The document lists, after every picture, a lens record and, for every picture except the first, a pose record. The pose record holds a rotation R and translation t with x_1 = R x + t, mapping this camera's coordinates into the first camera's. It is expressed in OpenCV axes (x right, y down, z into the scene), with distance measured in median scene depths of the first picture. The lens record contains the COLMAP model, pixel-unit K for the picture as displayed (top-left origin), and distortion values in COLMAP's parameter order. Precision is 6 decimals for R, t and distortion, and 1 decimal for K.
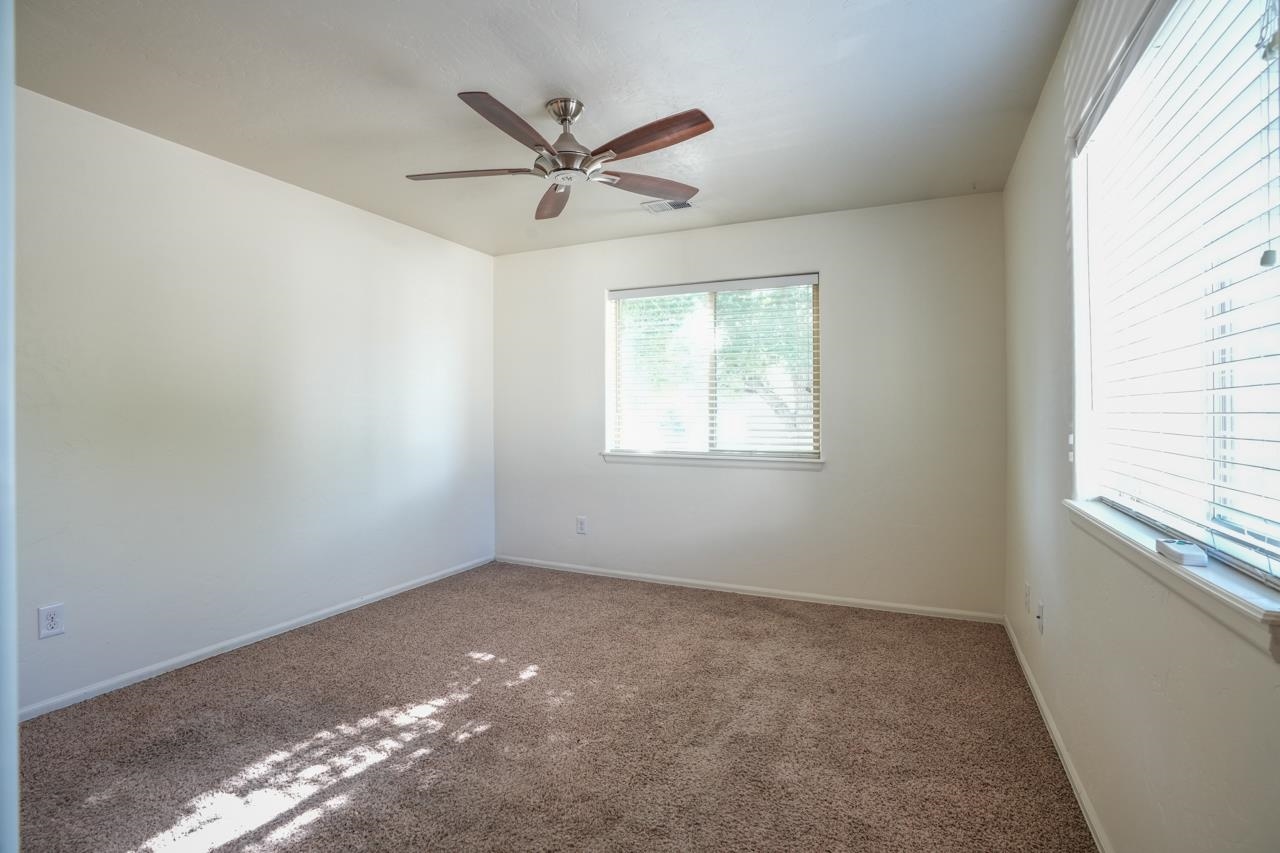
lens RADIAL K [[644.3, 0, 591.4], [0, 644.3, 428.9], [0, 0, 1]] dist [-0.001025, 0.000072]
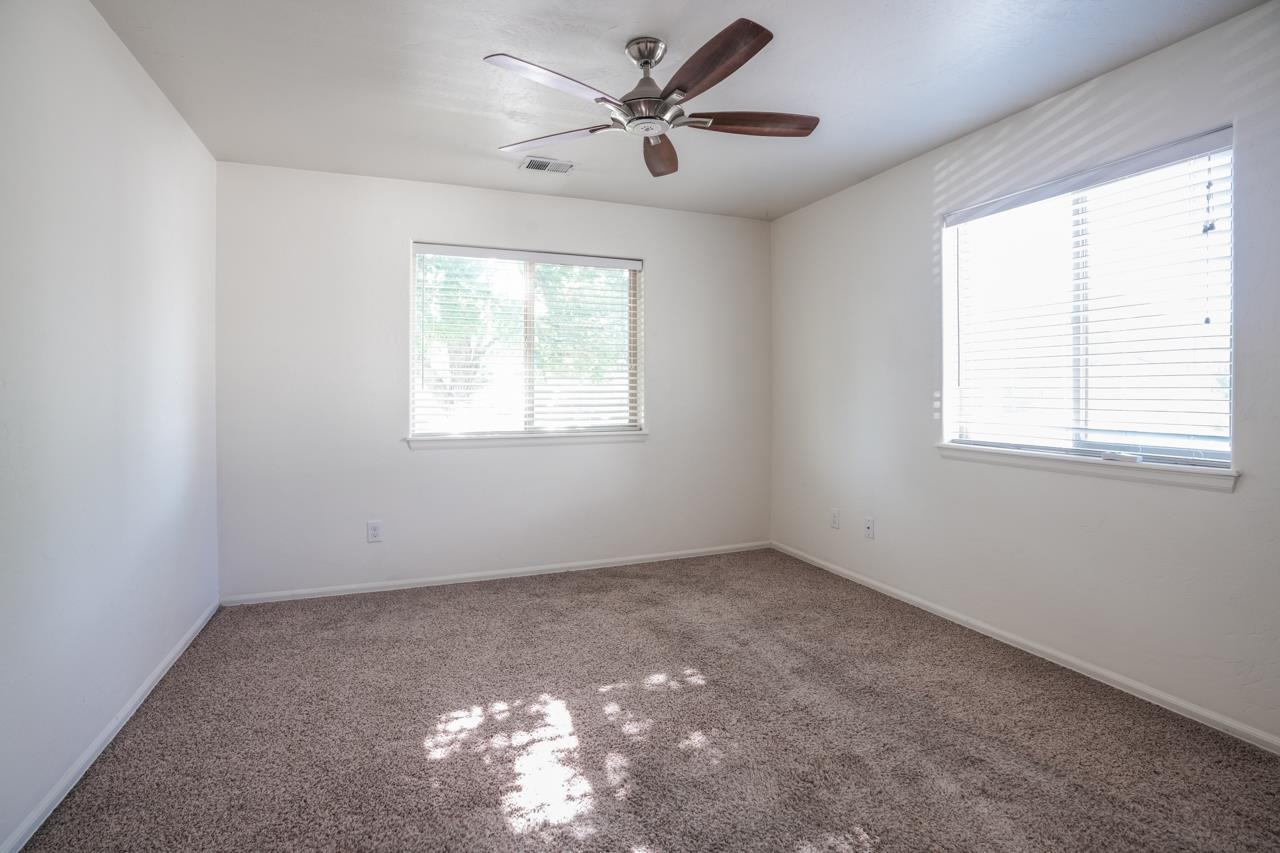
lens RADIAL K [[672.7, 0, 635.0], [0, 672.7, 414.6], [0, 0, 1]] dist [-0.004191, -0.000326]
pose [[0.642199, -0.030380, 0.765935, -0.514823], [0.020323, 0.999538, 0.022606, -0.007022], [-0.766268, 0.001048, 0.642520, 0.268901]]
